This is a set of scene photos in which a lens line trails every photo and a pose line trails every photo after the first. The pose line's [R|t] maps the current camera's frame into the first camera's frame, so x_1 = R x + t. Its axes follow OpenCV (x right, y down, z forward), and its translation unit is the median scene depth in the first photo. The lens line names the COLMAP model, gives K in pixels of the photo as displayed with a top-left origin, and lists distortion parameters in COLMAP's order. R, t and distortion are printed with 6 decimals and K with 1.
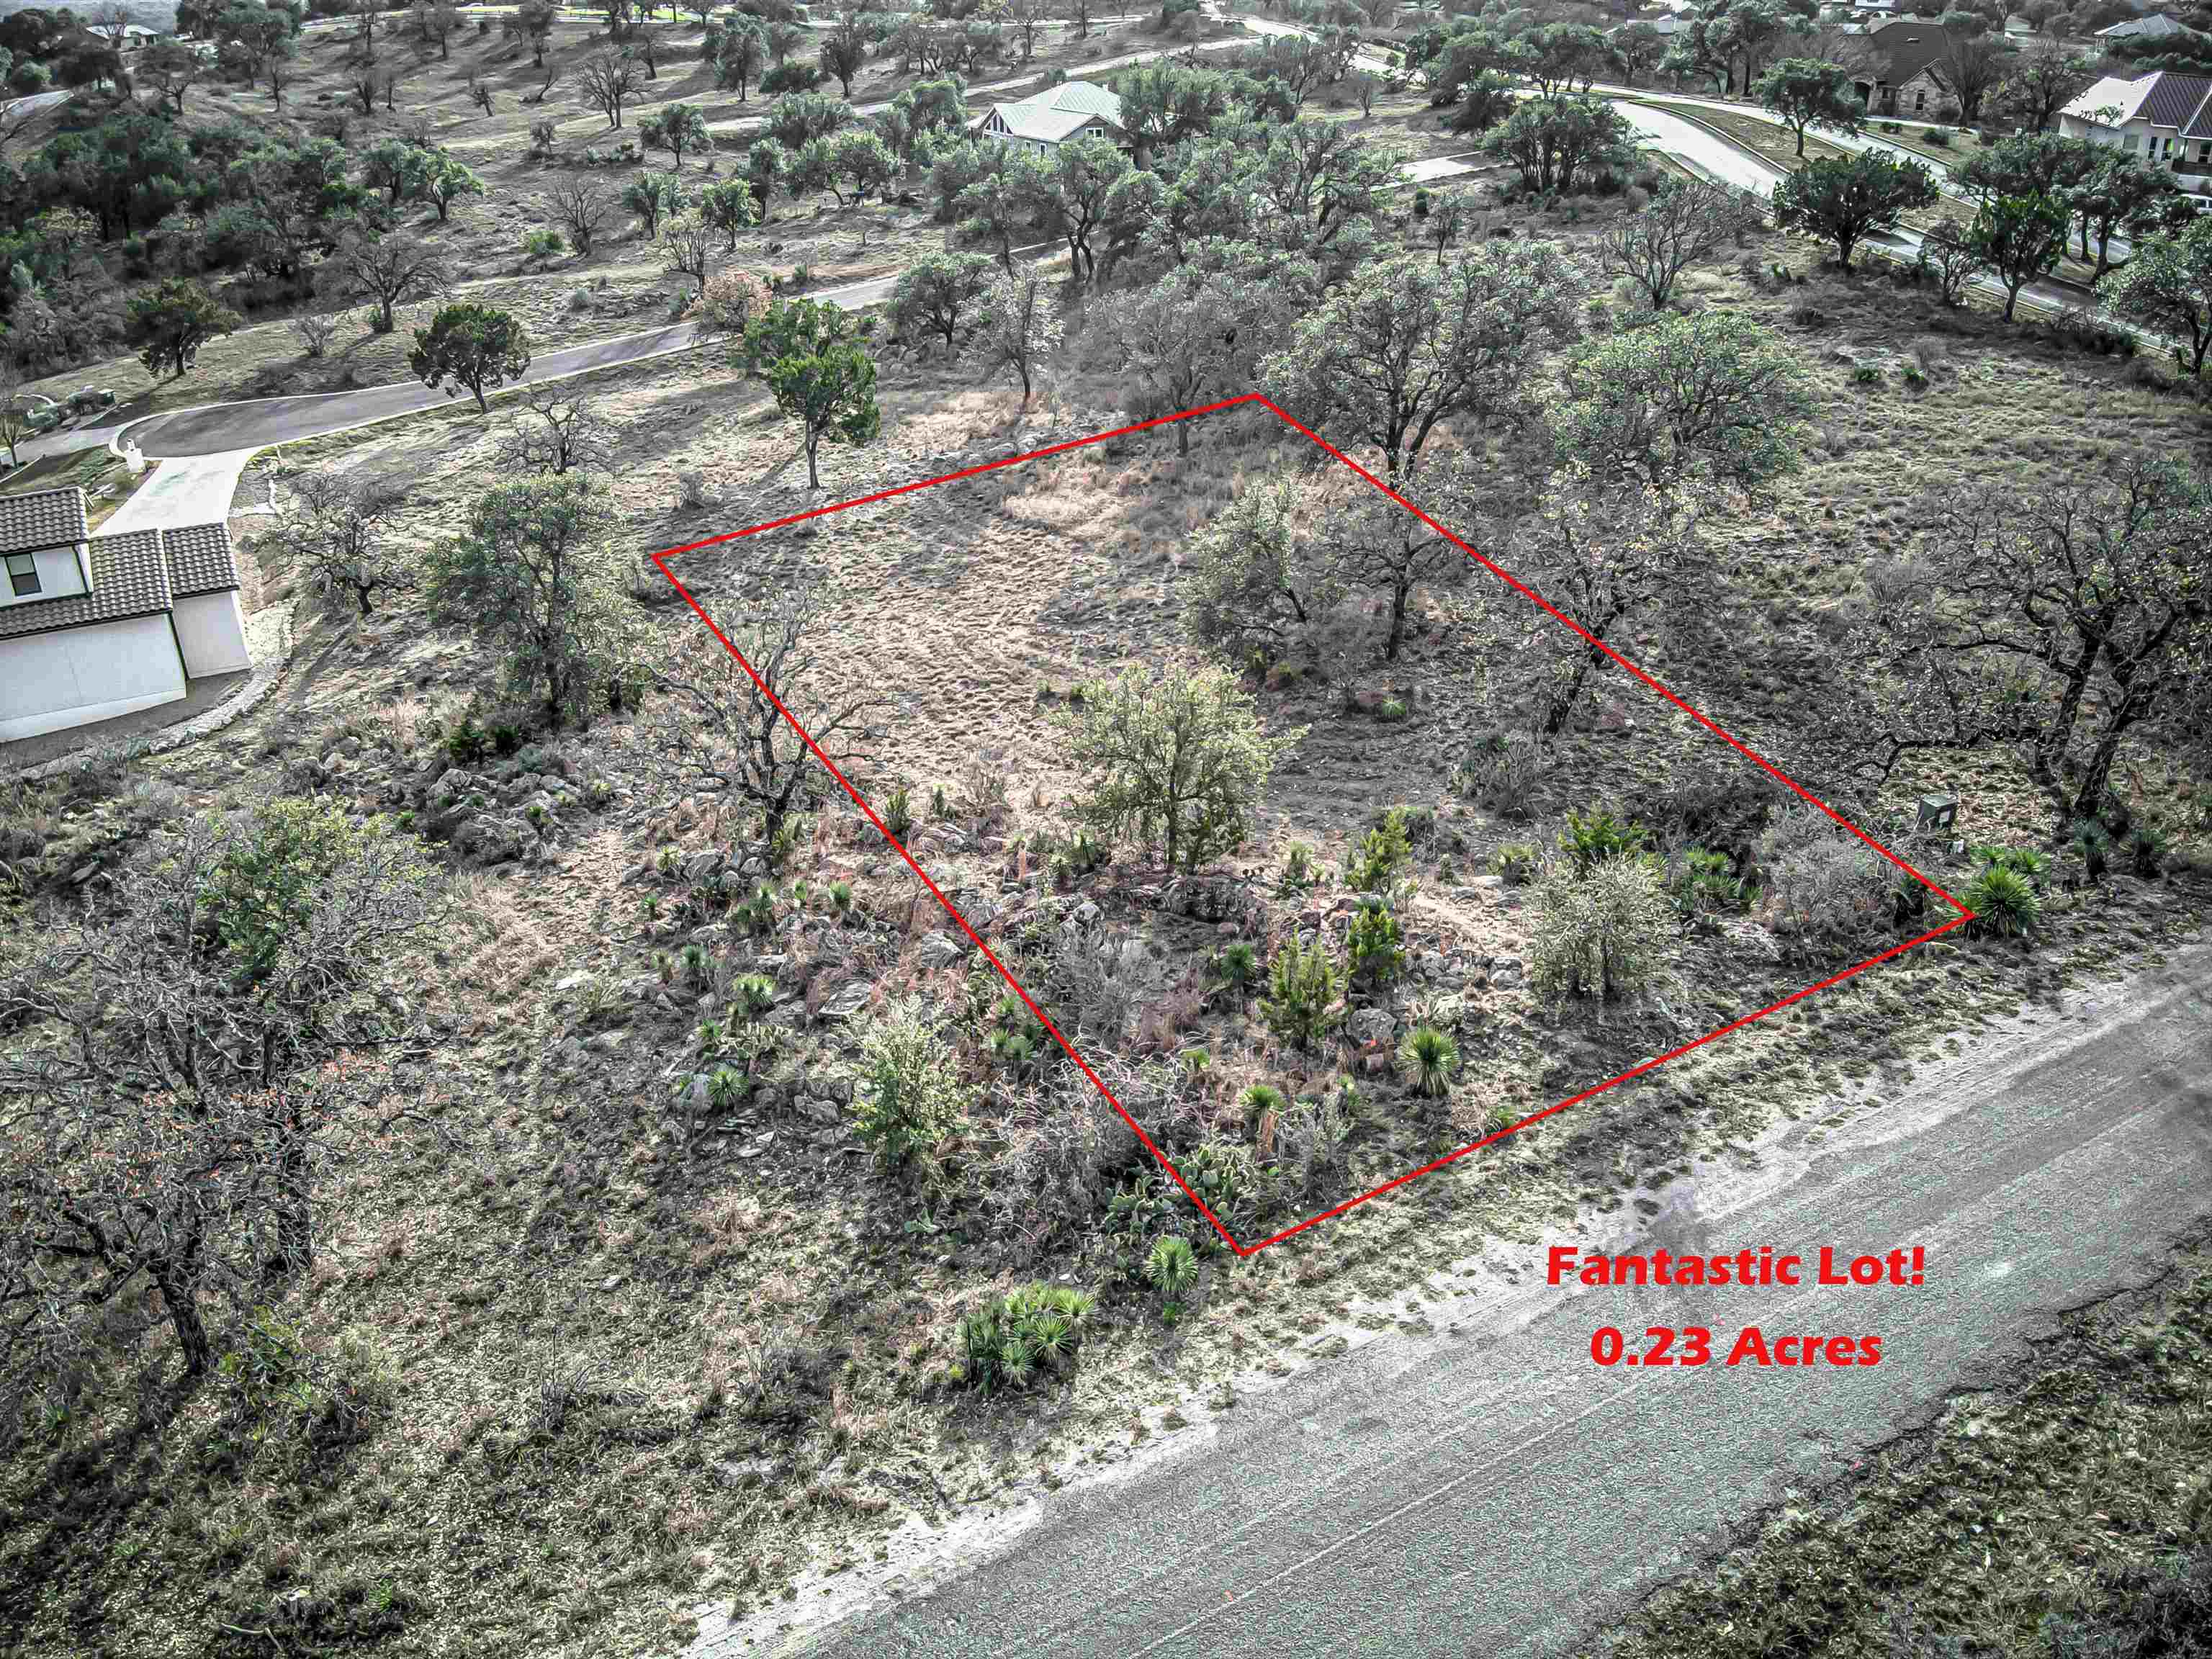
lens RADIAL K [[1586.0, 0, 1111.3], [0, 1586.0, 864.8], [0, 0, 1]] dist [0.096988, -0.193528]
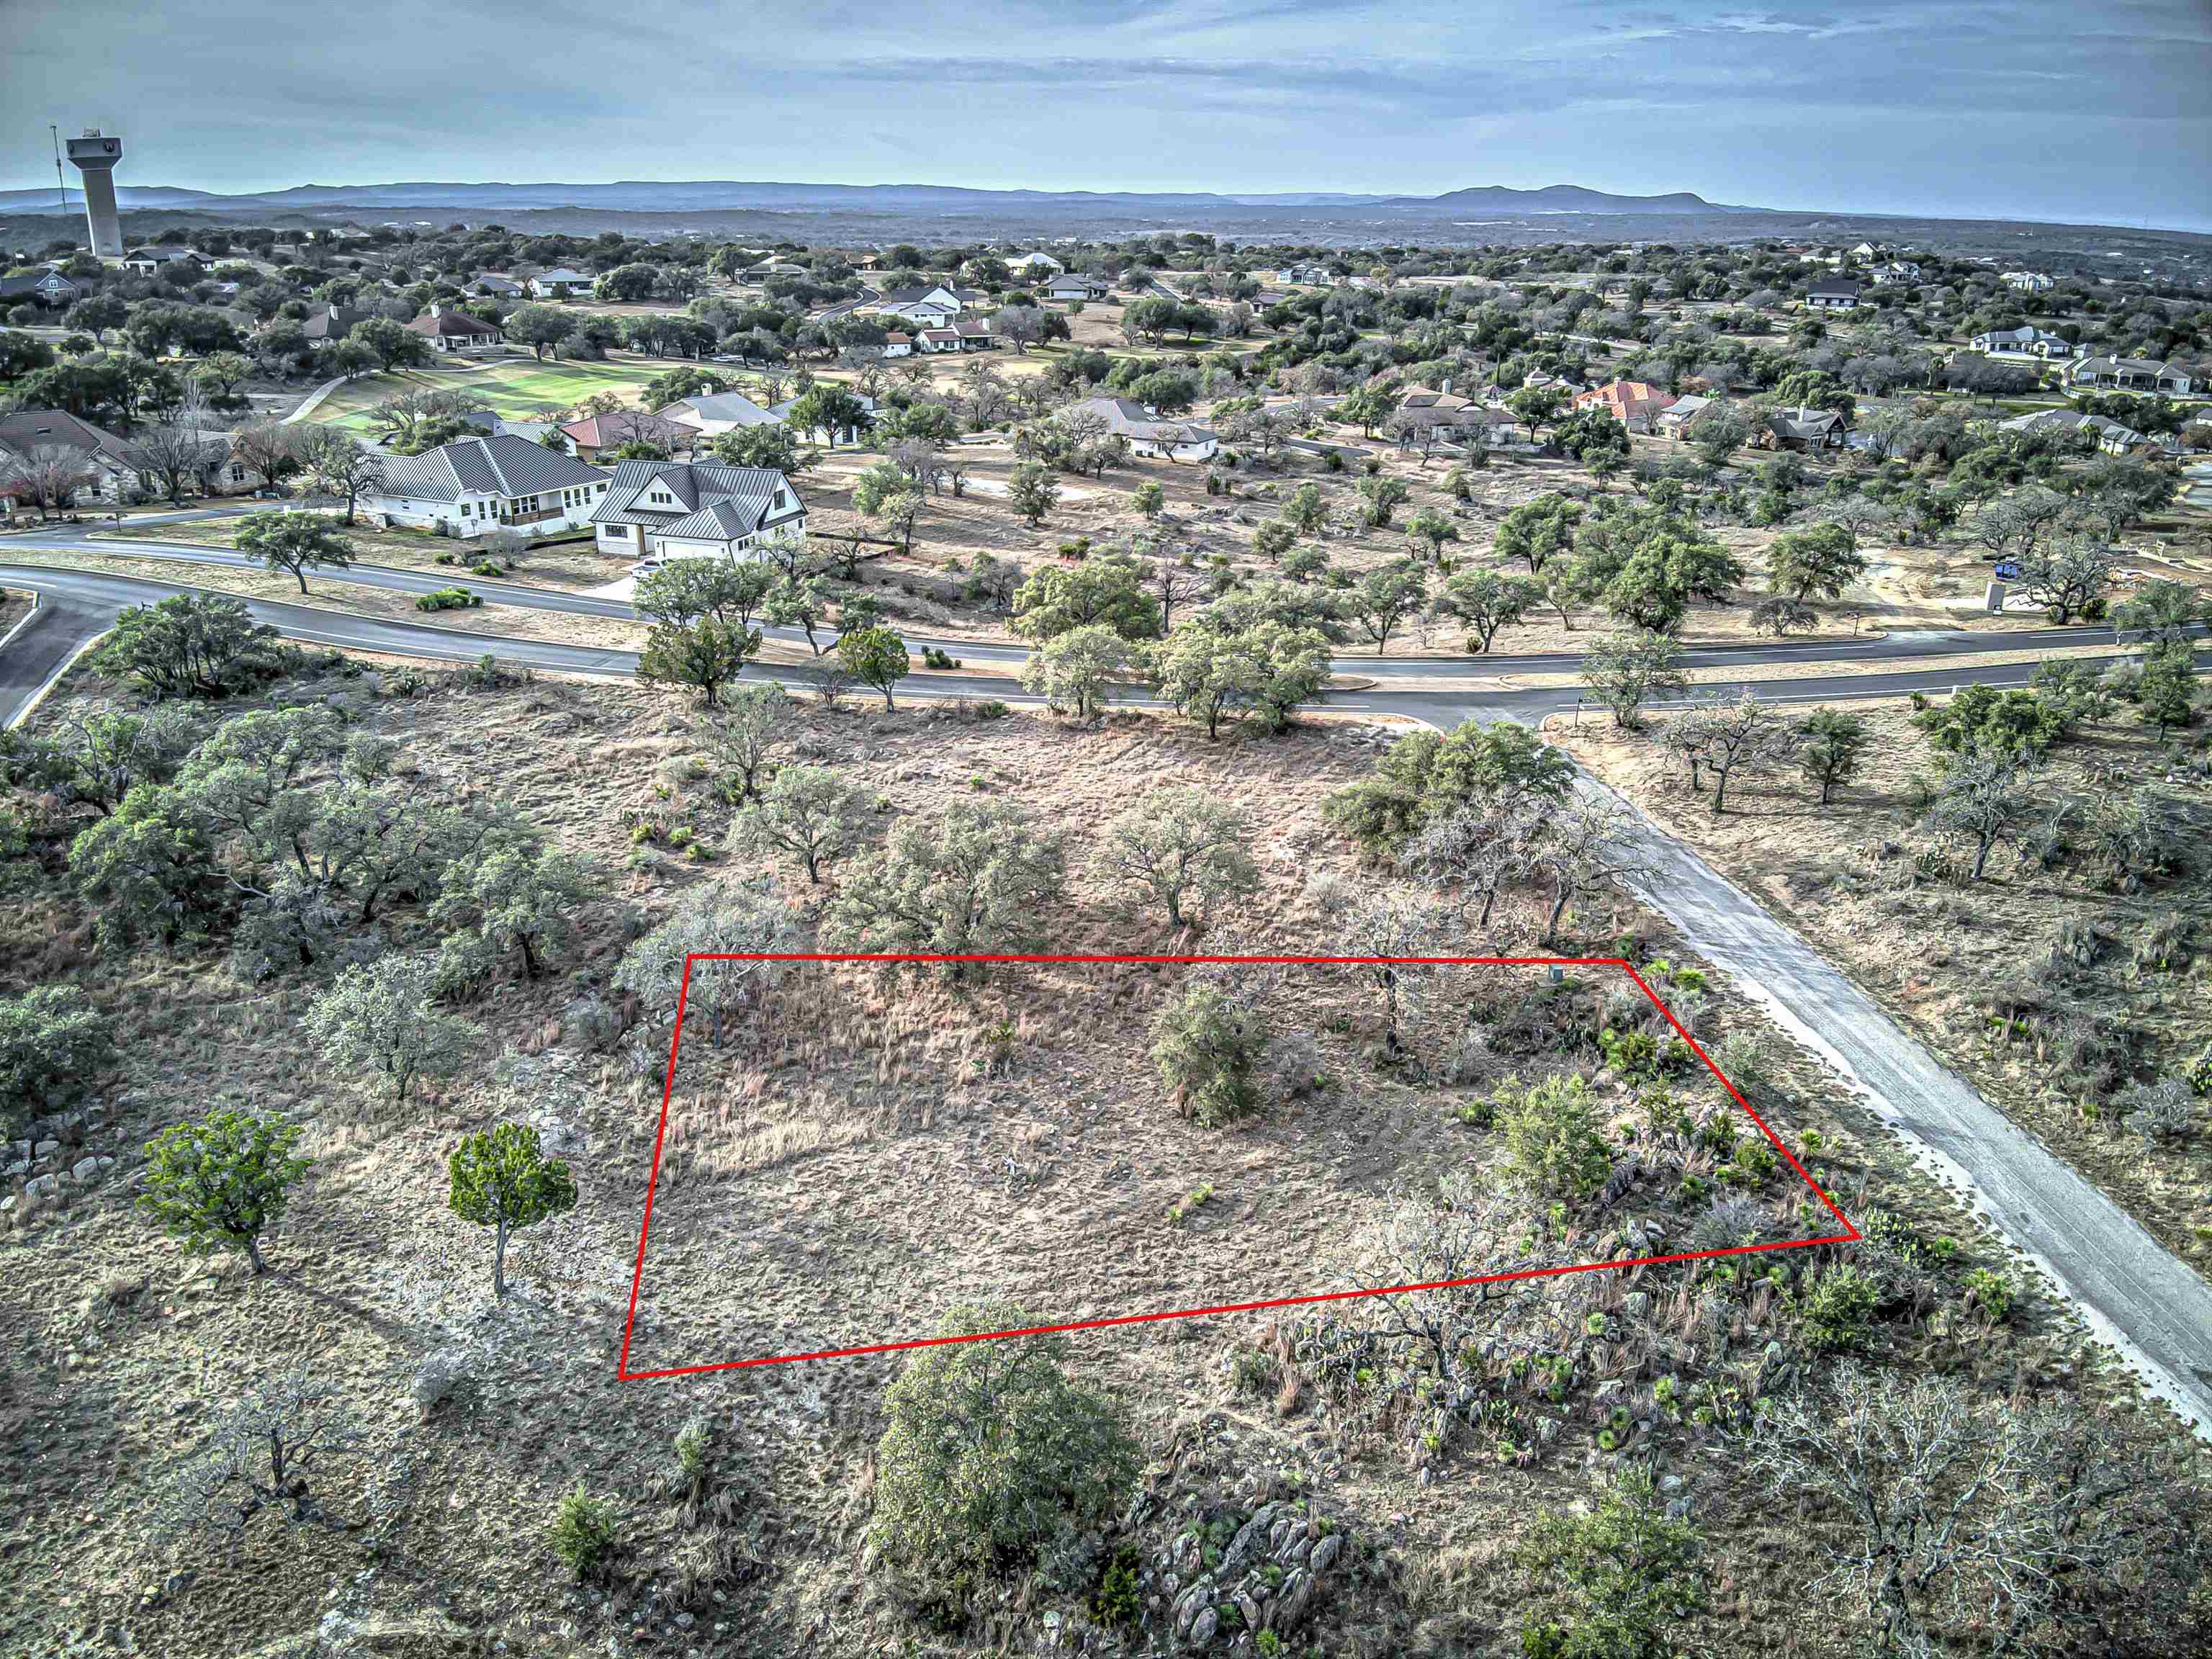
lens RADIAL K [[1586.0, 0, 1111.3], [0, 1586.0, 864.8], [0, 0, 1]] dist [0.096988, -0.193528]
pose [[0.250171, -0.360310, 0.898661, -1.817739], [0.458191, 0.861719, 0.217947, -1.087928], [-0.852922, 0.357234, 0.380668, 0.793743]]
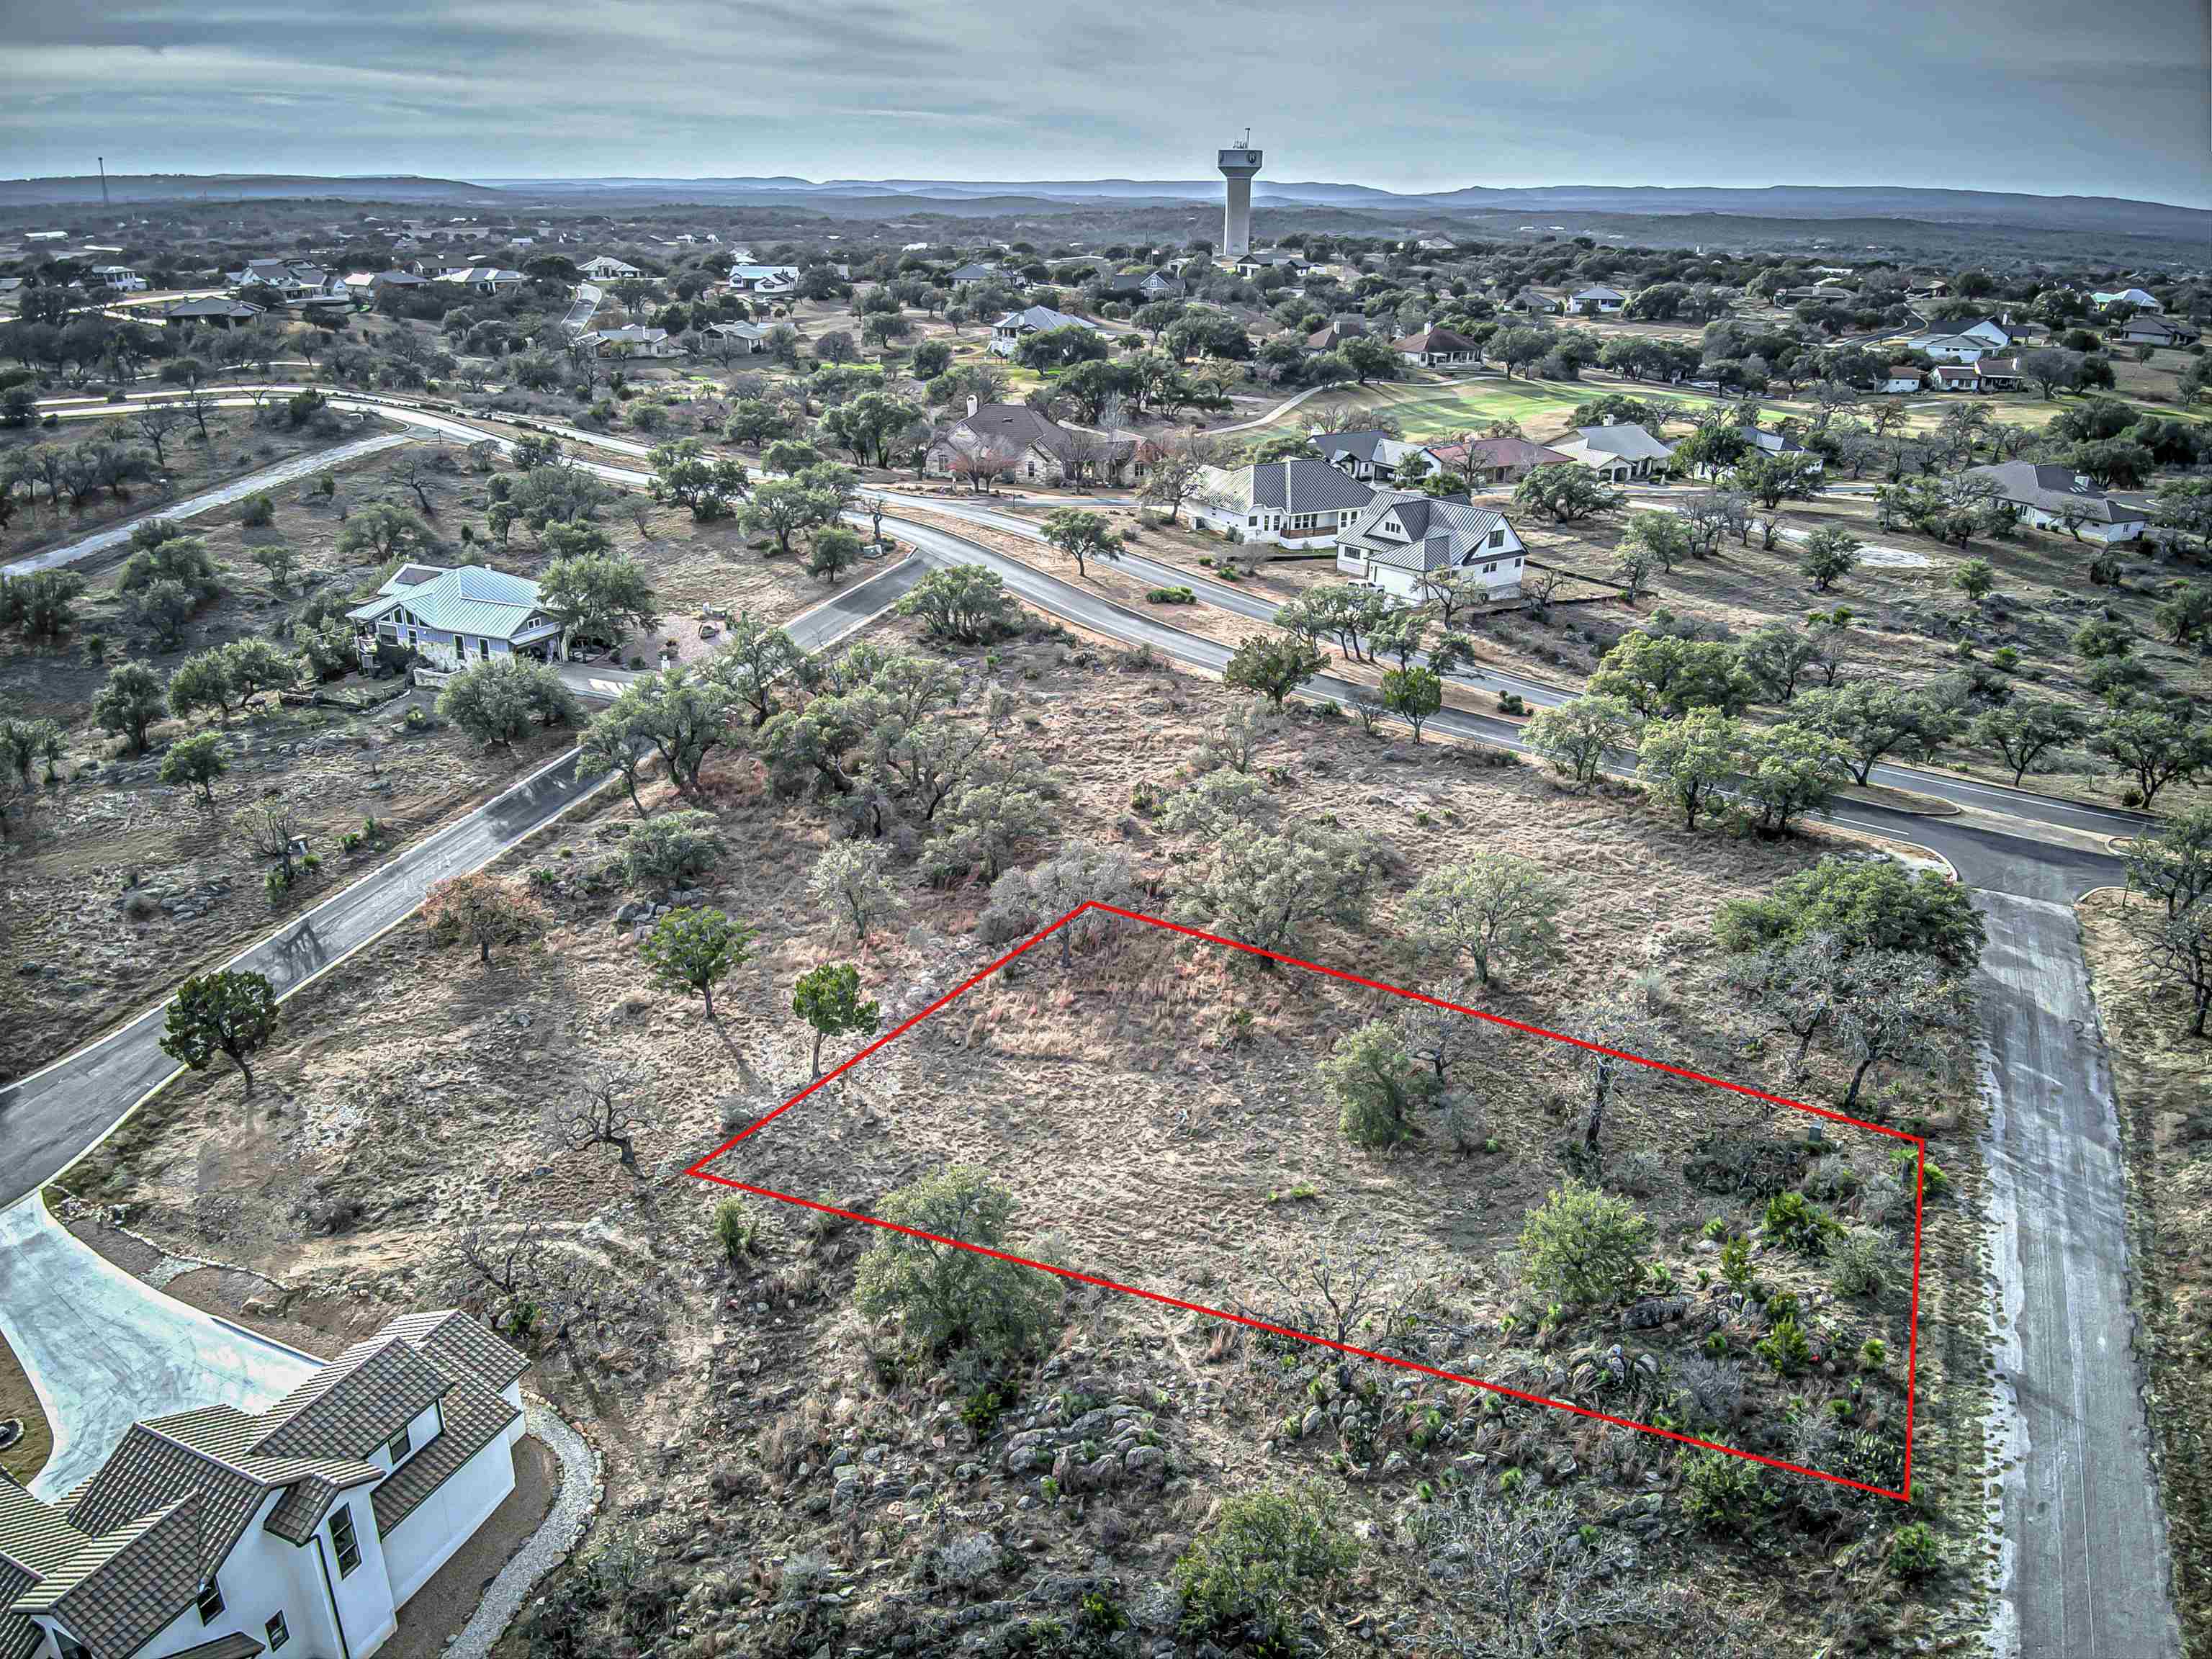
lens RADIAL K [[1586.0, 0, 1111.3], [0, 1586.0, 864.8], [0, 0, 1]] dist [0.096988, -0.193528]
pose [[0.777130, -0.230427, 0.585638, -1.583250], [0.293825, 0.955759, -0.013844, -0.720728], [-0.556539, 0.182834, 0.810454, -0.261347]]
